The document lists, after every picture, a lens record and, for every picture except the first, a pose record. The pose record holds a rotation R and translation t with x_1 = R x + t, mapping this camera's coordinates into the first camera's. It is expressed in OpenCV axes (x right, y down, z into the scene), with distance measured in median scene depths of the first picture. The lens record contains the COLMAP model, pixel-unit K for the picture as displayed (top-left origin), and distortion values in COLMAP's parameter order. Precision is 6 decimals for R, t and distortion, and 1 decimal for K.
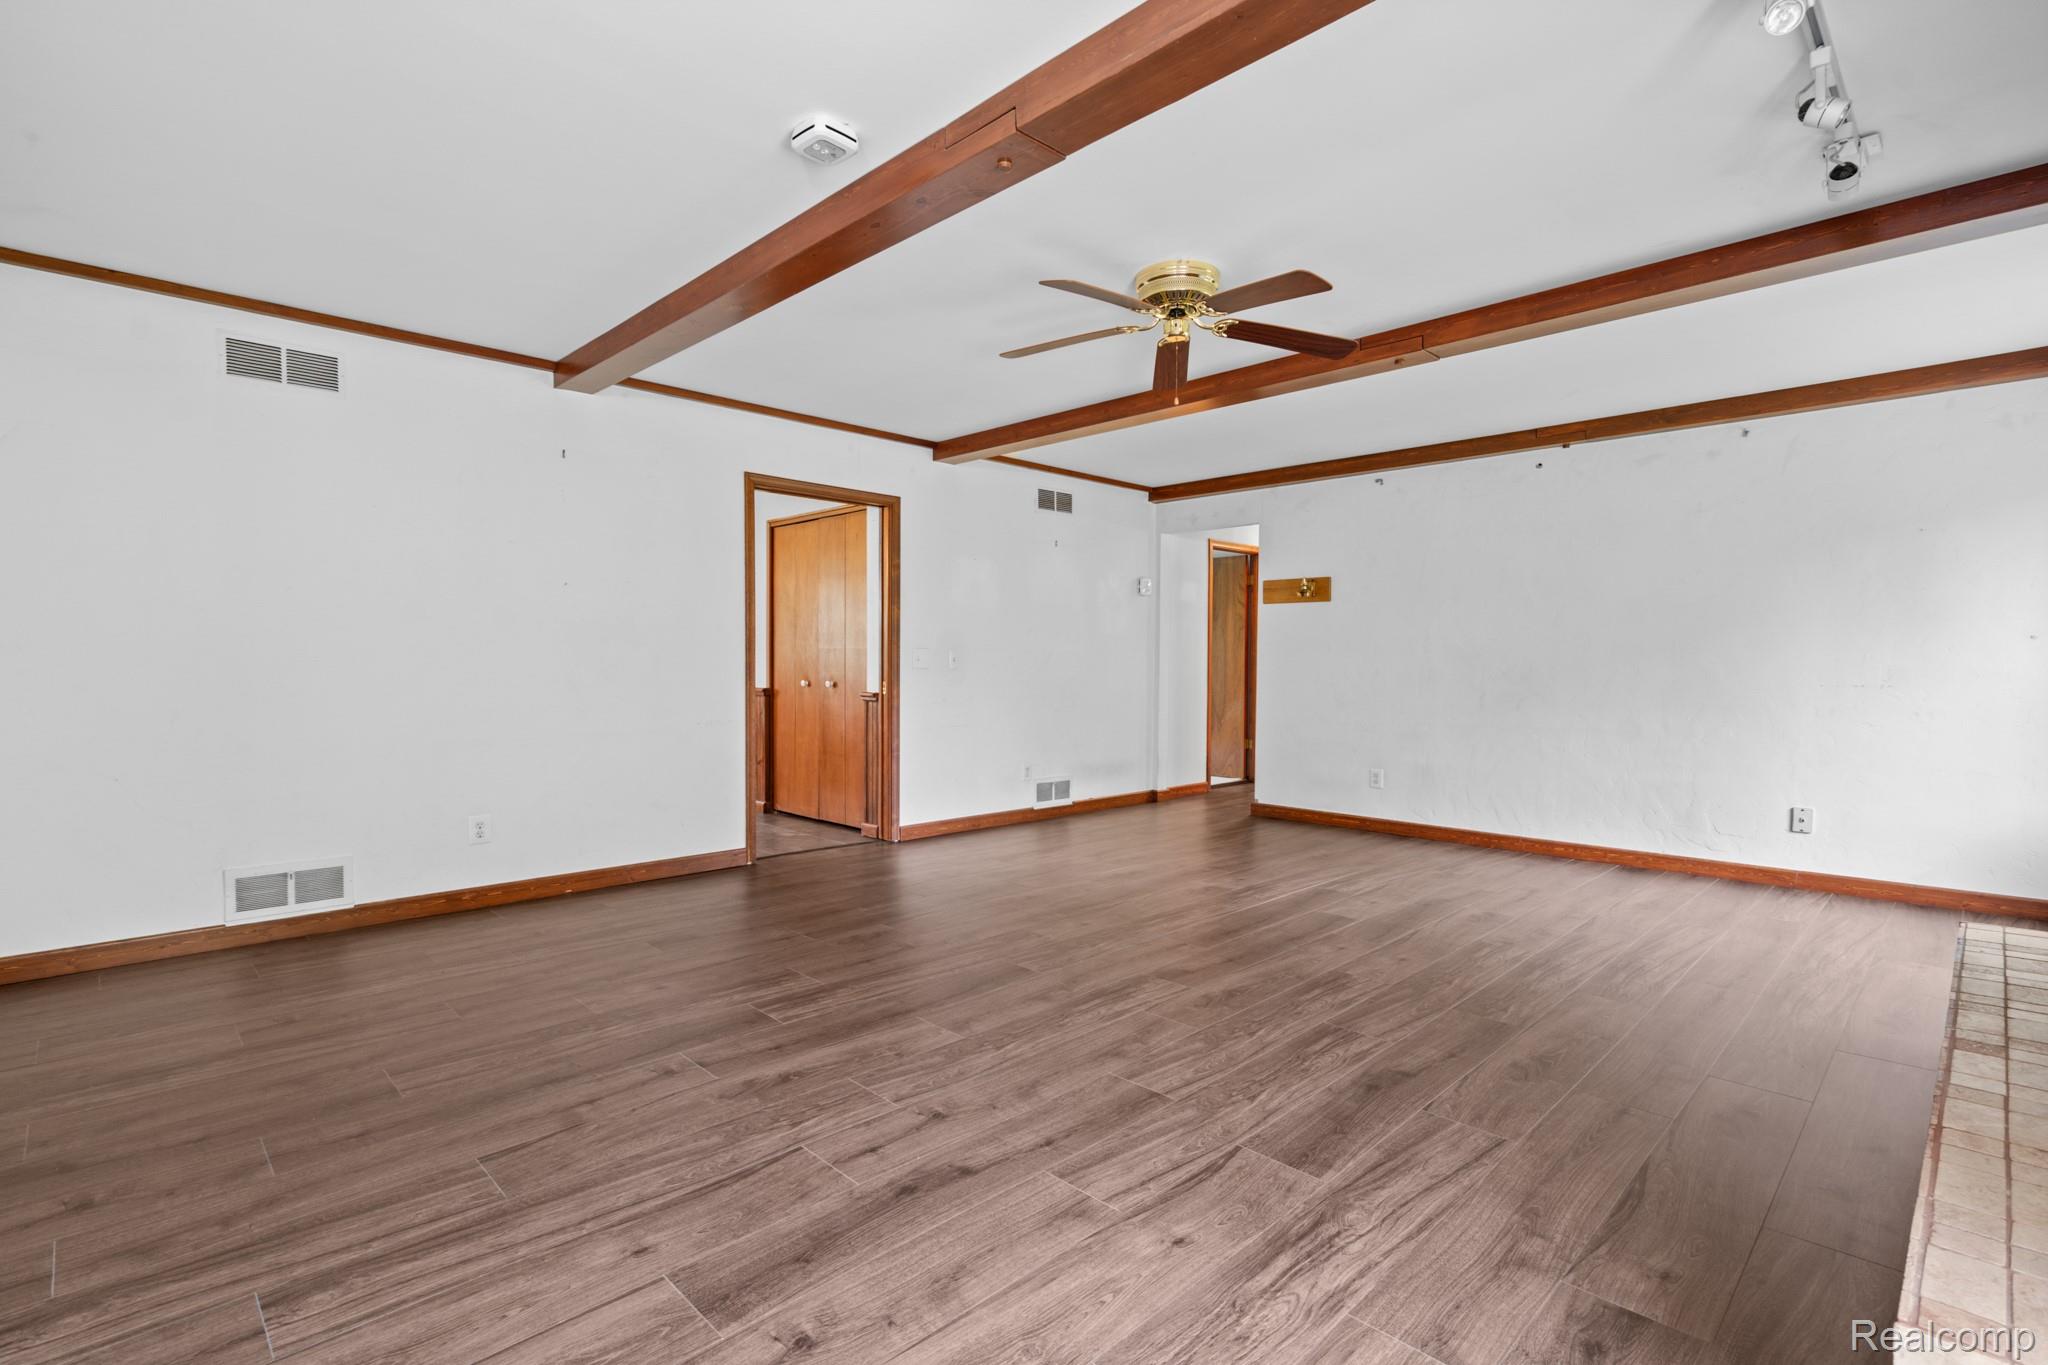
lens RADIAL K [[945.5, 0, 1021.7], [0, 945.5, 685.1], [0, 0, 1]] dist [-0.002715, 0.001239]
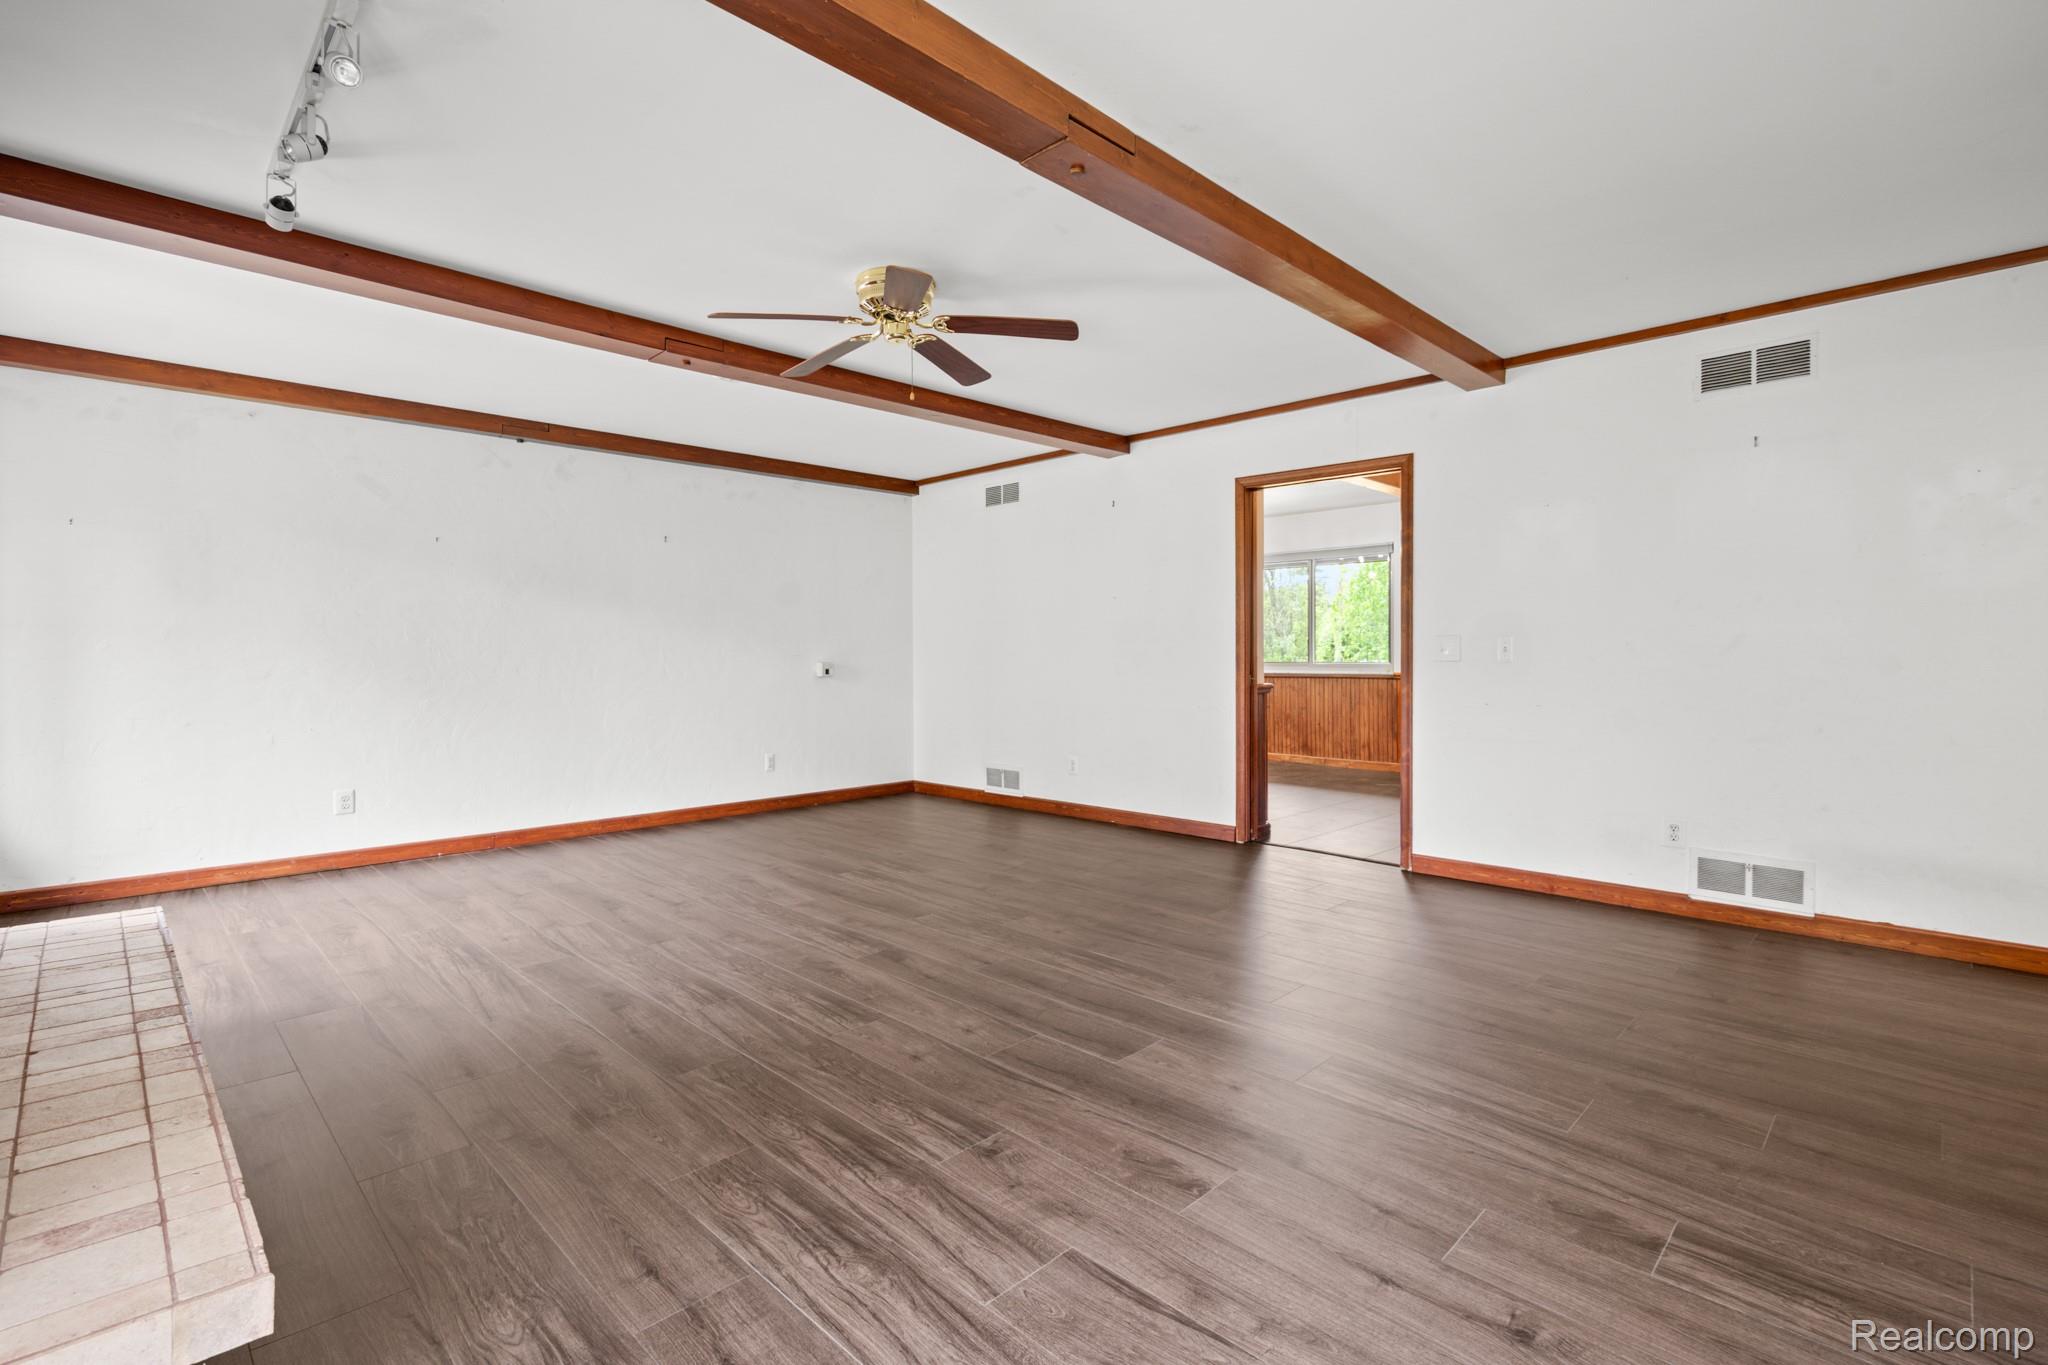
lens RADIAL K [[945.5, 0, 1017.7], [0, 945.5, 662.8], [0, 0, 1]] dist [-0.002715, 0.001239]
pose [[0.010246, 0.005384, -0.999933, 1.201327], [-0.020616, 0.999774, 0.005172, -0.024049], [0.999735, 0.020562, 0.010354, 1.122003]]
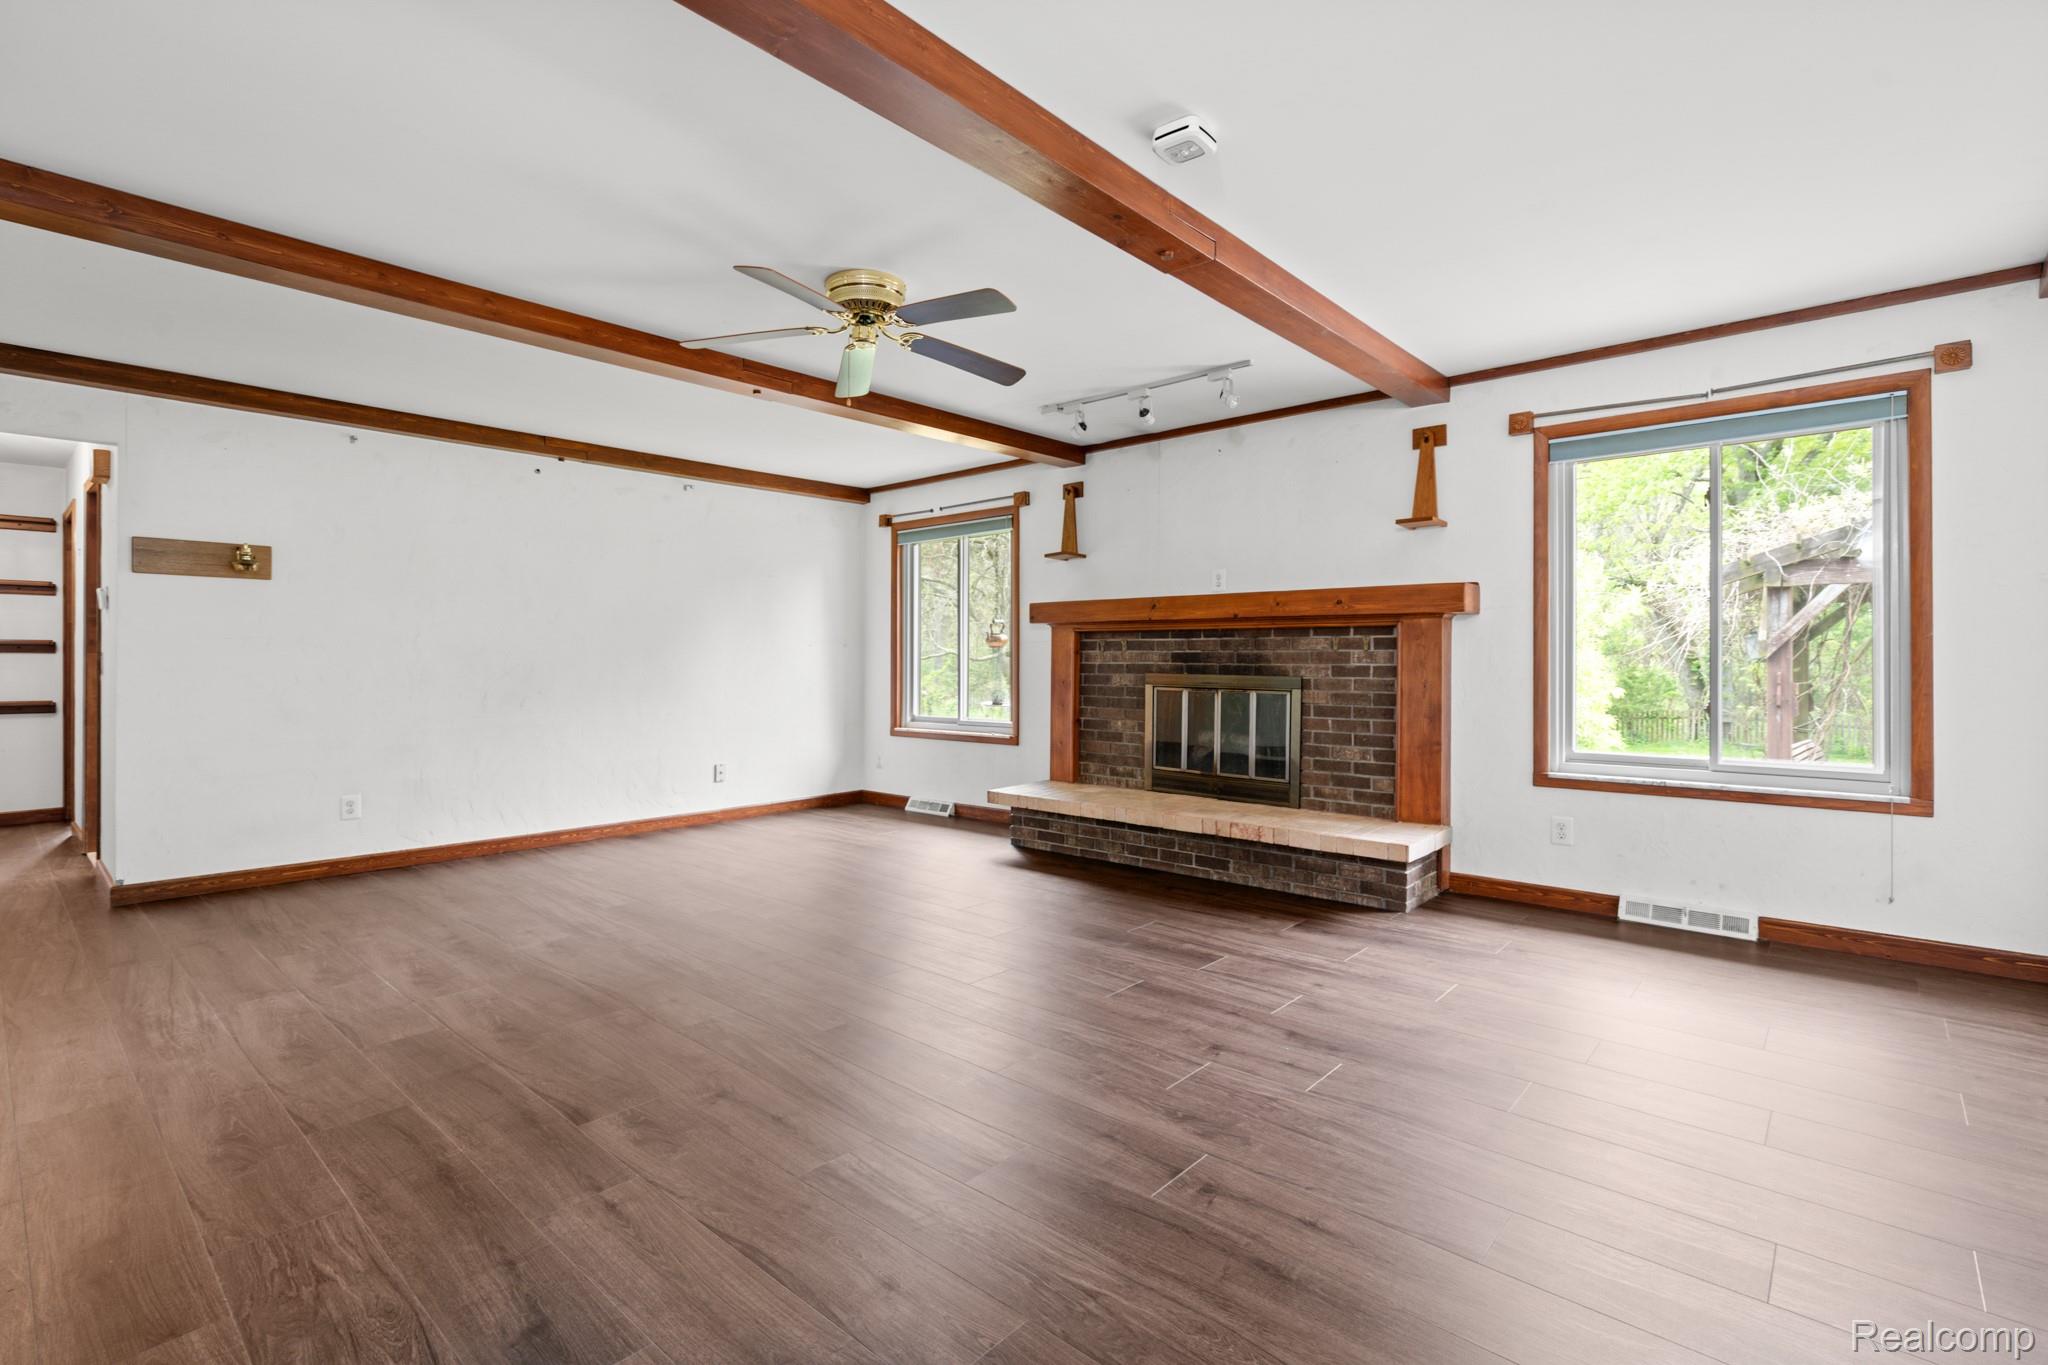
lens RADIAL K [[945.5, 0, 1016.5], [0, 945.5, 669.1], [0, 0, 1]] dist [-0.002715, 0.001239]
pose [[-0.054958, -0.013473, 0.998398, -0.861319], [0.025106, 0.999574, 0.014871, -0.030444], [-0.998173, 0.025883, -0.054596, 0.894824]]
